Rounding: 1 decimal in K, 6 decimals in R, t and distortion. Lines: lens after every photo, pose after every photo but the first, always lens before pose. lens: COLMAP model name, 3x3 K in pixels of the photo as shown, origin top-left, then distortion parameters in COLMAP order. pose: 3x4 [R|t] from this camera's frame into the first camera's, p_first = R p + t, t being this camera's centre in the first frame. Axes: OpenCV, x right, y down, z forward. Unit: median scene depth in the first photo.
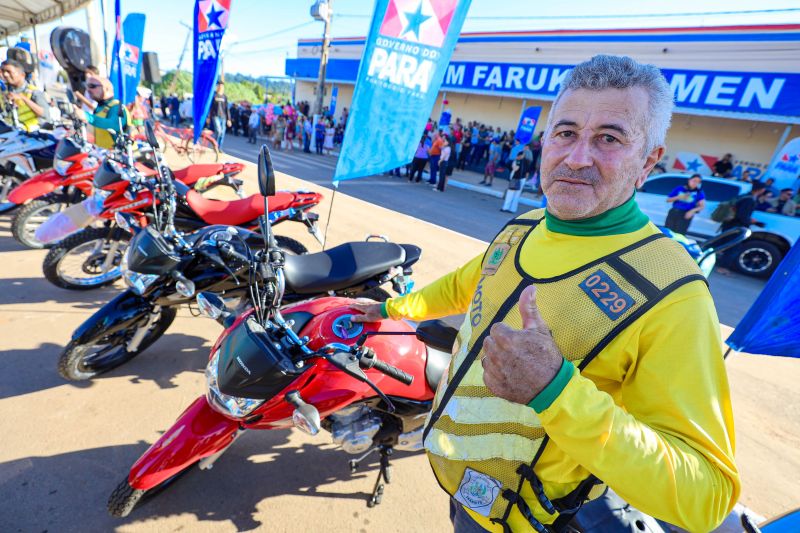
lens RADIAL K [[365.7, 0, 395.0], [0, 365.7, 262.0], [0, 0, 1]] dist [-0.029989, 0.008633]
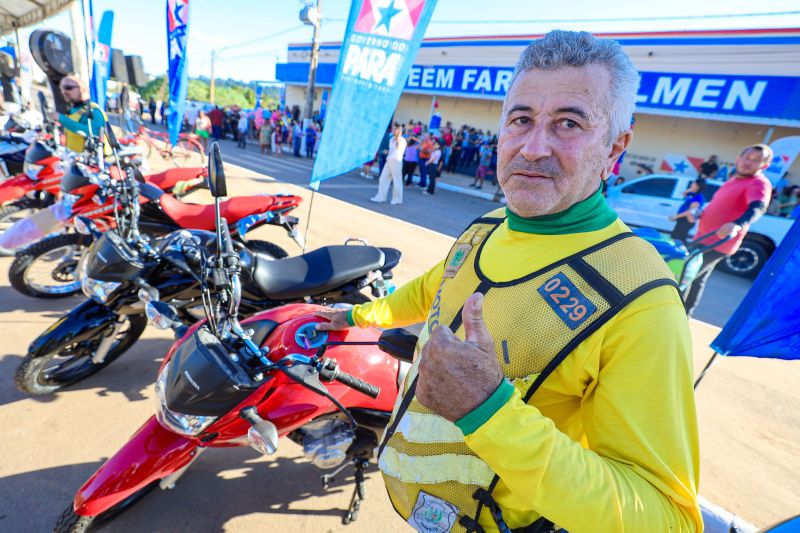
lens RADIAL K [[365.7, 0, 395.0], [0, 365.7, 261.7], [0, 0, 1]] dist [-0.029989, 0.008633]
pose [[0.999767, -0.011016, 0.018588, 0.029879], [0.011215, 0.999880, -0.010659, 0.000017], [-0.018468, 0.010865, 0.999770, 0.024748]]
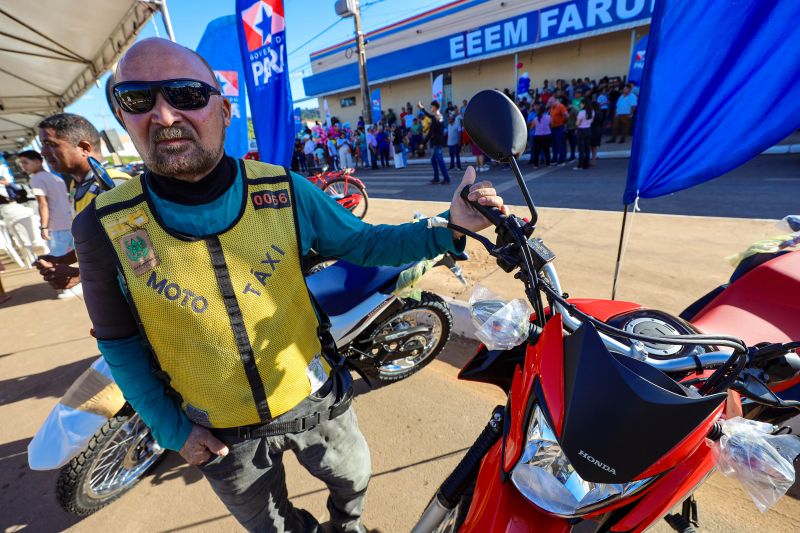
lens RADIAL K [[365.7, 0, 397.6], [0, 365.7, 262.8], [0, 0, 1]] dist [-0.029989, 0.008633]
pose [[0.963793, -0.251080, -0.089791, -1.215617], [0.252170, 0.967683, 0.000827, -0.530015], [0.086682, -0.023439, 0.995960, 1.009152]]
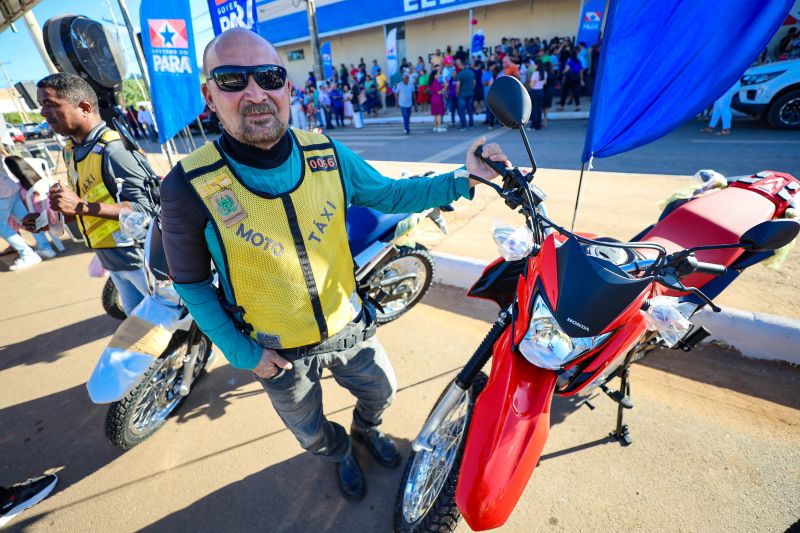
lens RADIAL K [[365.7, 0, 400.0], [0, 365.7, 261.1], [0, 0, 1]] dist [-0.029989, 0.008633]
pose [[0.960196, -0.279270, 0.005639, -1.280515], [0.276287, 0.952520, 0.127947, -0.531830], [-0.041103, -0.121297, 0.991765, 0.925270]]
